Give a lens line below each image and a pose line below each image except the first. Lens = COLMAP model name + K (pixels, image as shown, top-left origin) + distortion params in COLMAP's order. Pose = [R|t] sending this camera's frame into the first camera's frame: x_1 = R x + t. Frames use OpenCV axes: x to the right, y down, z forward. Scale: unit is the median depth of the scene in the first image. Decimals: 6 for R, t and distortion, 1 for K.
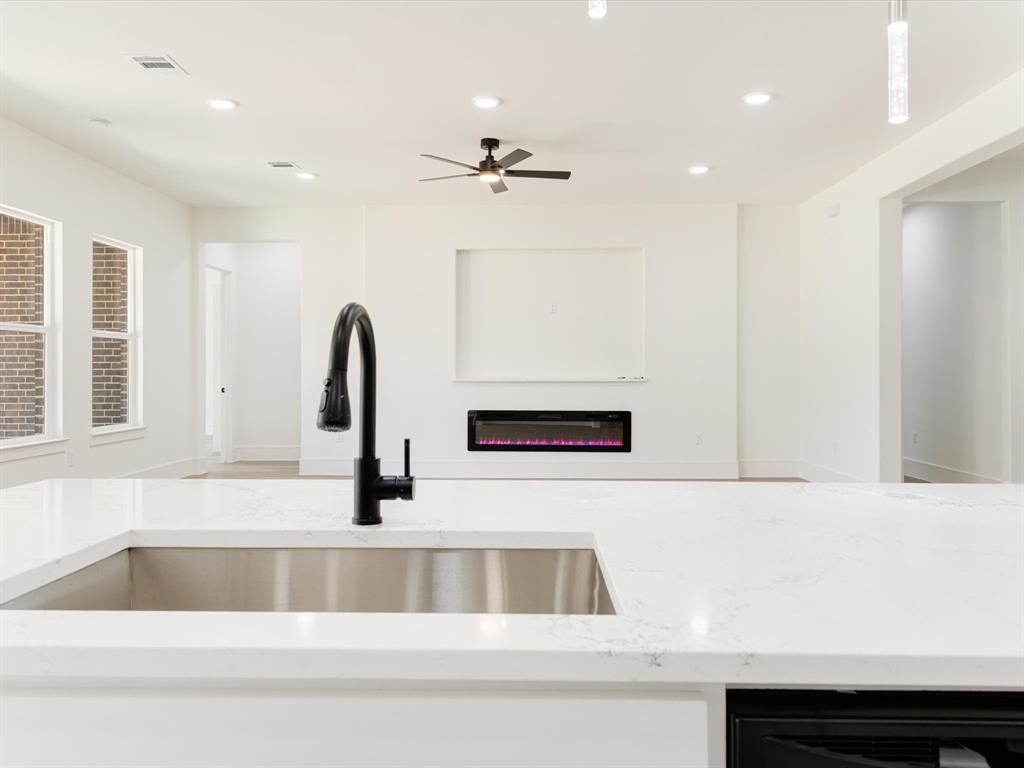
lens RADIAL K [[768.3, 0, 510.8], [0, 768.3, 359.4], [0, 0, 1]] dist [0.010355, 0.002677]
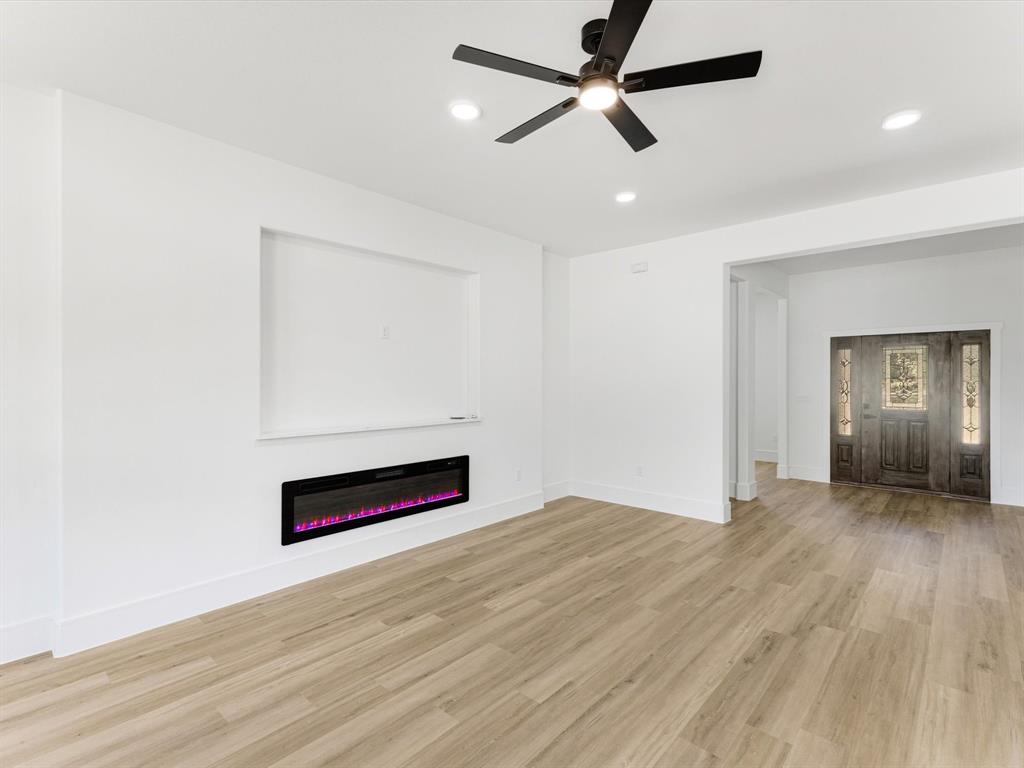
lens RADIAL K [[498.6, 0, 512.3], [0, 498.6, 376.8], [0, 0, 1]] dist [0.009649, 0.000802]
pose [[0.650965, 0.004337, 0.759095, -0.276059], [-0.009290, 0.999954, 0.002254, -0.027797], [-0.759051, -0.008519, 0.650976, 0.647835]]
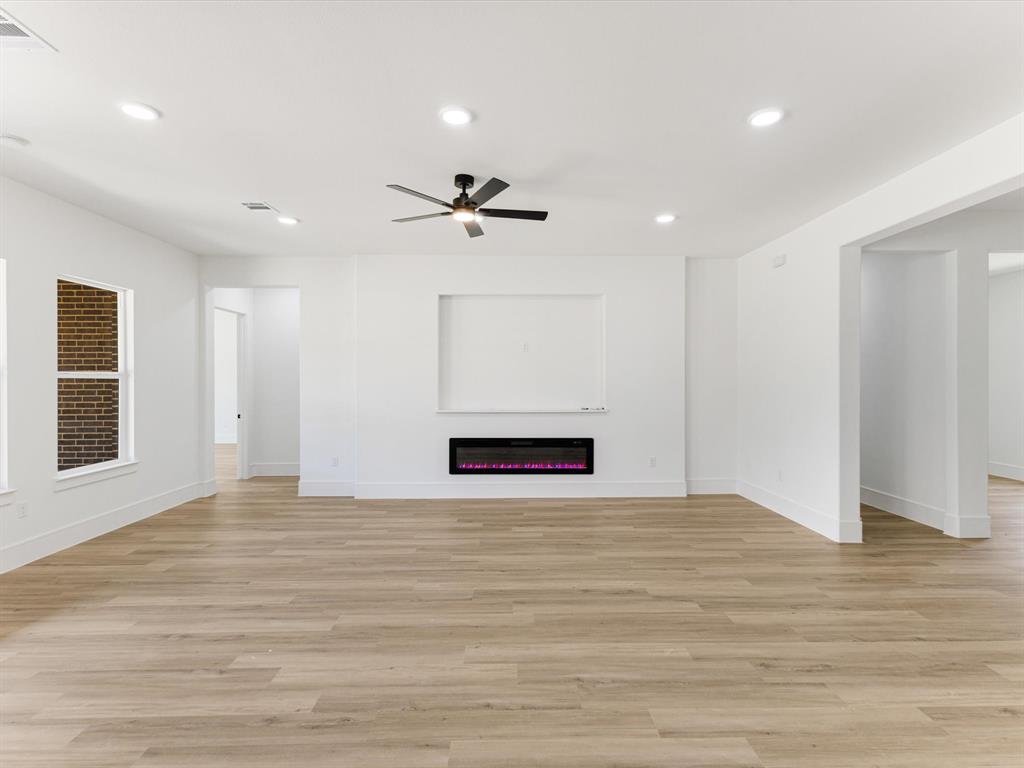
lens RADIAL K [[498.6, 0, 512.3], [0, 498.6, 376.8], [0, 0, 1]] dist [0.009649, 0.000802]
pose [[0.998983, -0.001135, 0.045071, 0.003518], [0.000727, 0.999959, 0.009057, -0.033187], [-0.045079, -0.009015, 0.998943, 0.297364]]
